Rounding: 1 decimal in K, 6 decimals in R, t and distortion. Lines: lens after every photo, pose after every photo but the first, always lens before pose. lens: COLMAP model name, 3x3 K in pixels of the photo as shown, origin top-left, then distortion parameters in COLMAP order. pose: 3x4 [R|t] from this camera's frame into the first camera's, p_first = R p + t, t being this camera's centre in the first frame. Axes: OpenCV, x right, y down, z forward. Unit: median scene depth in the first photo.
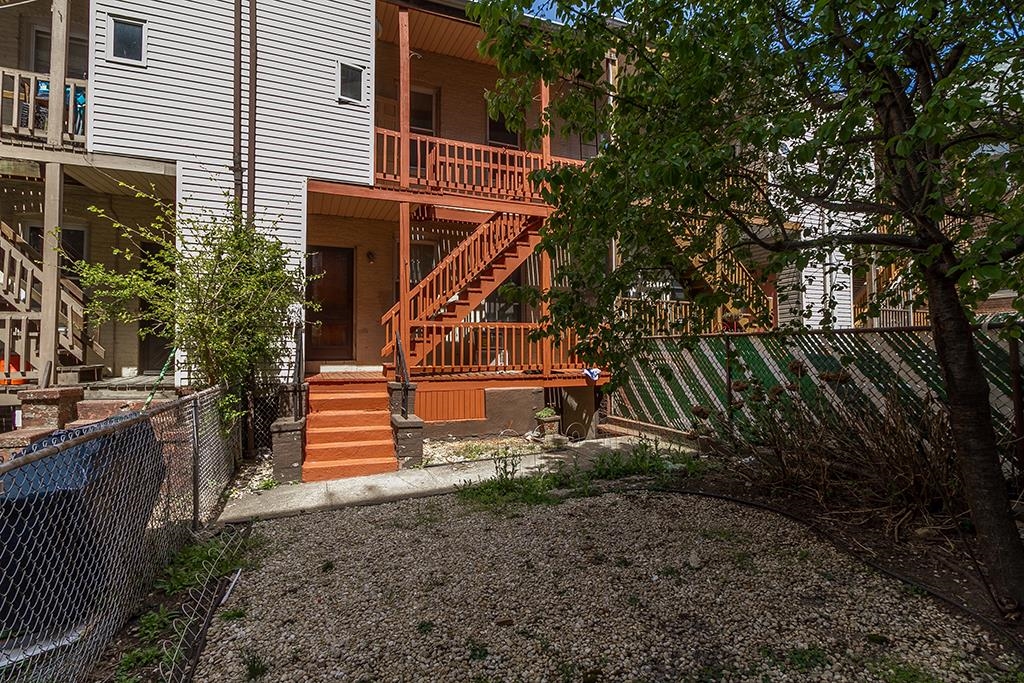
lens RADIAL K [[477.3, 0, 512.0], [0, 477.3, 341.5], [0, 0, 1]] dist [-0.001779, -0.000017]
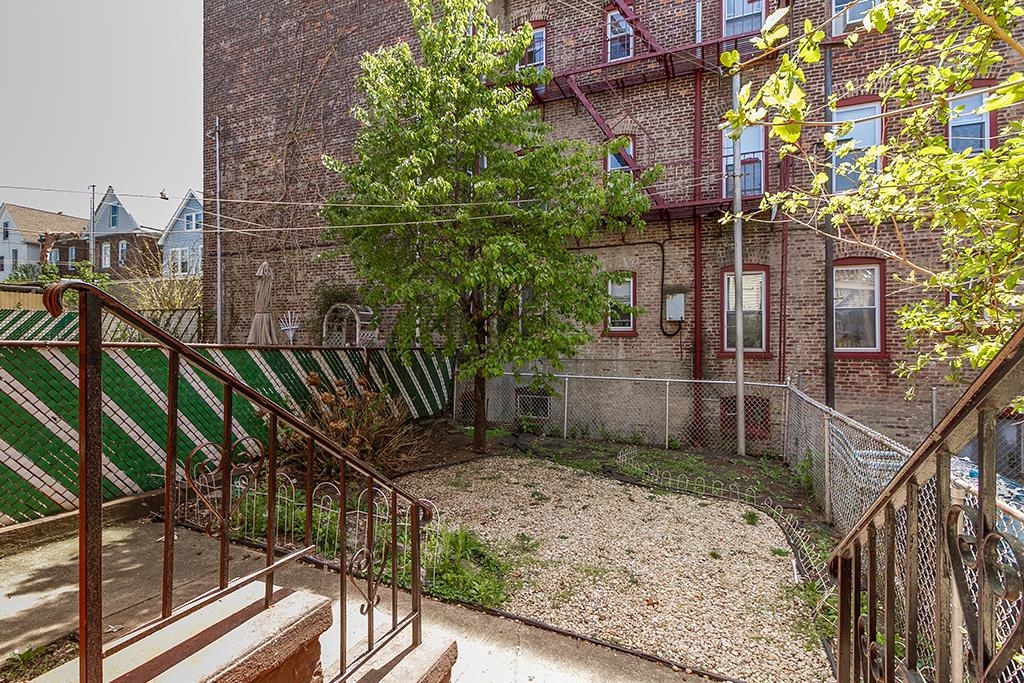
lens RADIAL K [[477.3, 0, 512.0], [0, 477.3, 341.5], [0, 0, 1]] dist [-0.001779, -0.000017]
pose [[-0.705892, -0.001470, 0.708318, -0.680374], [-0.025798, 0.999388, -0.023636, -0.024362], [-0.707849, -0.034958, -0.705498, 1.721967]]
